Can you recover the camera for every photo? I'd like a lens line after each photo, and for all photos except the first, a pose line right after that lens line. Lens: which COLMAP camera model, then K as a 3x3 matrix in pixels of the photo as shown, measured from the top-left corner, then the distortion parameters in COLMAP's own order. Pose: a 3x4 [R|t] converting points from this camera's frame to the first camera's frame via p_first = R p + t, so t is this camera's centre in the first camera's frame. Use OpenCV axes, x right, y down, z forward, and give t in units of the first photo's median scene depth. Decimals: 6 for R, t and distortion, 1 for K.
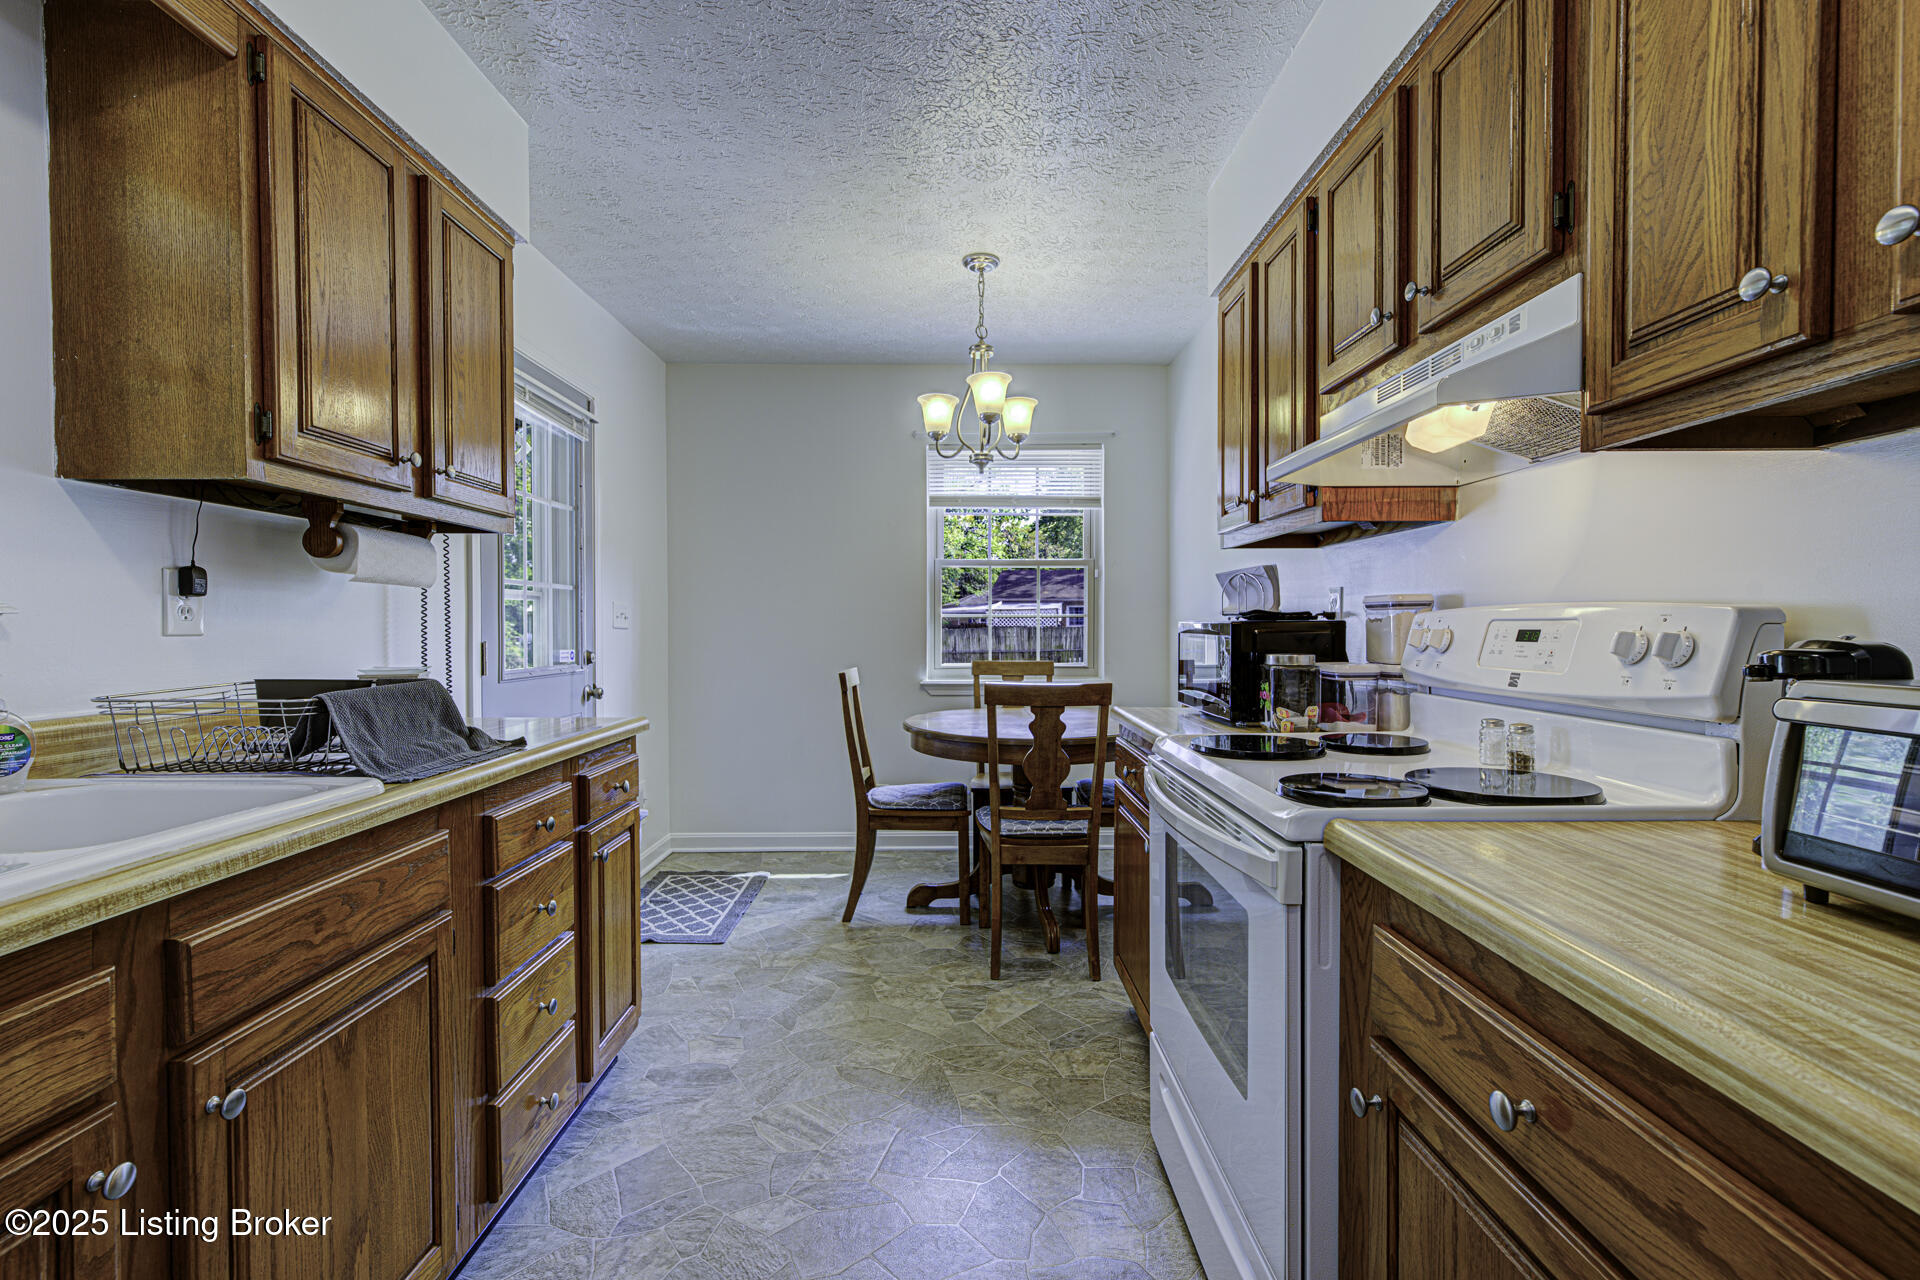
lens RADIAL K [[841.6, 0, 959.6], [0, 841.6, 637.8], [0, 0, 1]] dist [-0.003778, 0.000899]
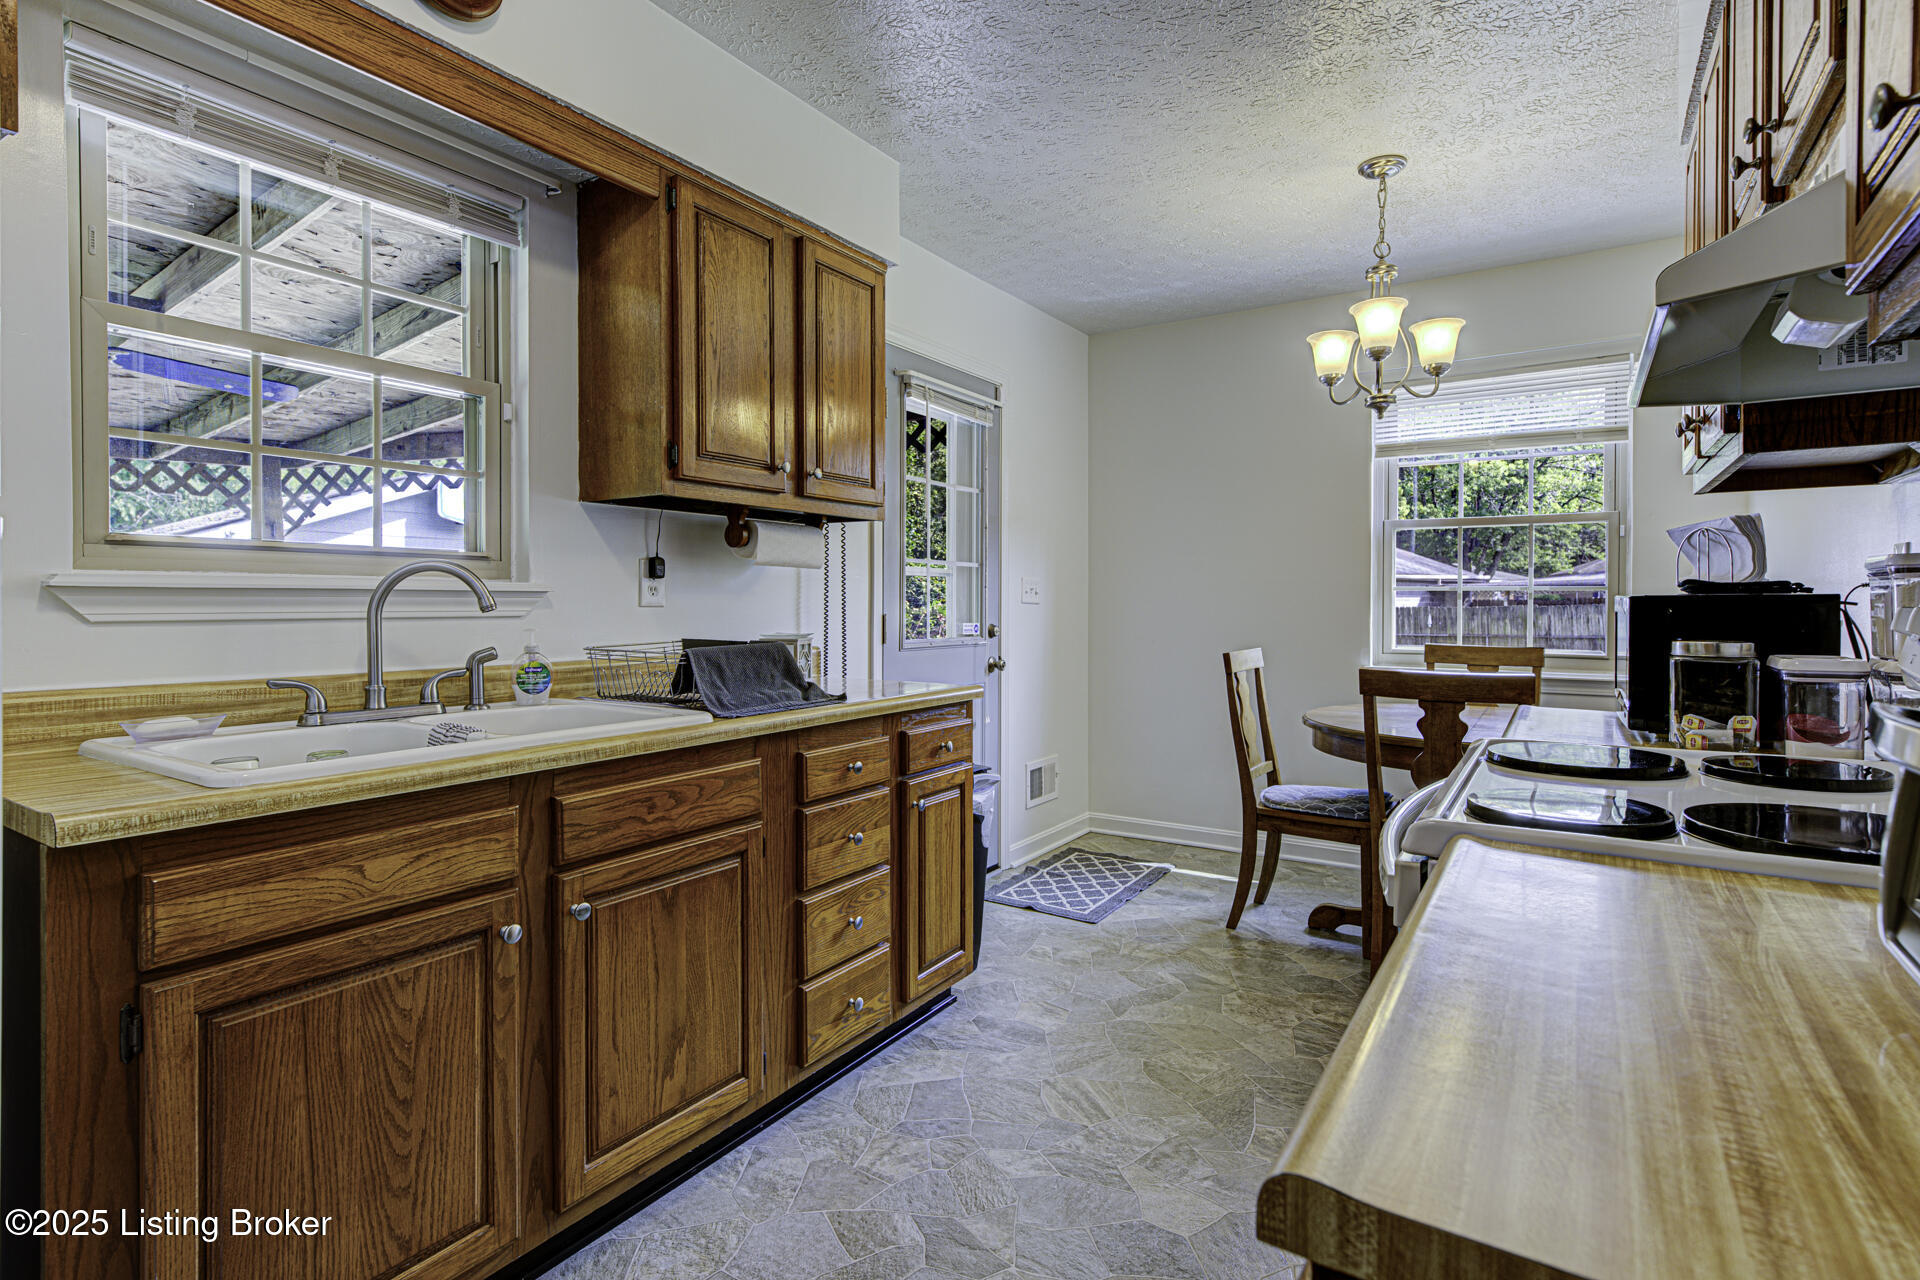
lens RADIAL K [[946.9, 0, 943.0], [0, 946.9, 607.5], [0, 0, 1]] dist [0.003906, -0.000682]
pose [[0.827640, 0.005324, -0.561234, 0.328453], [-0.009987, 0.999936, -0.005242, 0.001909], [0.561171, 0.009943, 0.827640, -0.034637]]
